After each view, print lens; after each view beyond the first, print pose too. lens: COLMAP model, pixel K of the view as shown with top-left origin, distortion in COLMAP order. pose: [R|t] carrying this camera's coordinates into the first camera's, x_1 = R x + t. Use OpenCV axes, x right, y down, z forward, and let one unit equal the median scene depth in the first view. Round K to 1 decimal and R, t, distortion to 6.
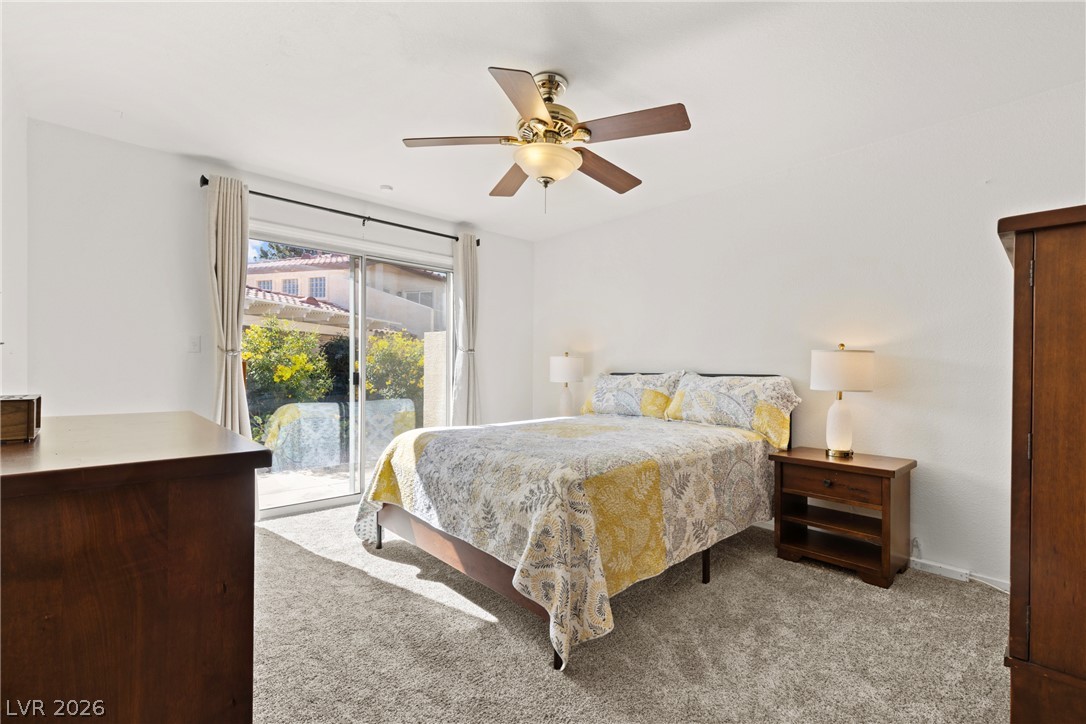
lens RADIAL K [[489.5, 0, 551.1], [0, 489.5, 367.6], [0, 0, 1]] dist [0.008475, -0.000562]
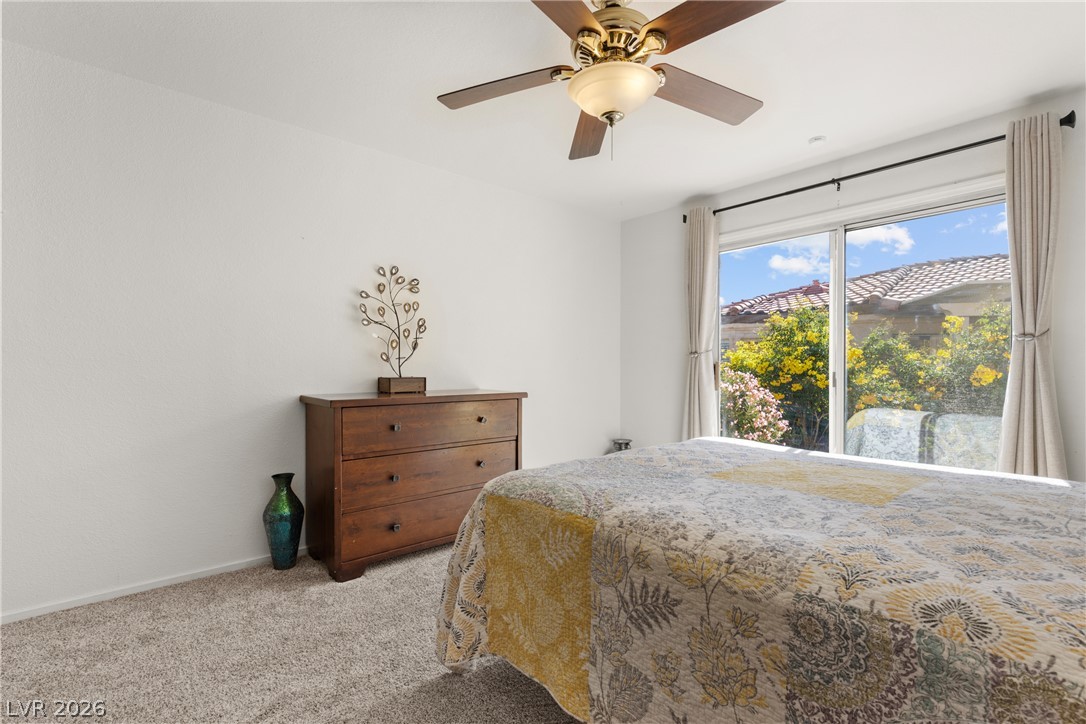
lens RADIAL K [[489.5, 0, 551.1], [0, 489.5, 367.6], [0, 0, 1]] dist [0.008475, -0.000562]
pose [[-0.033681, -0.002337, -0.999430, 0.743886], [-0.001337, 0.999996, -0.002293, 0.010169], [0.999432, 0.001259, -0.033684, 0.921671]]
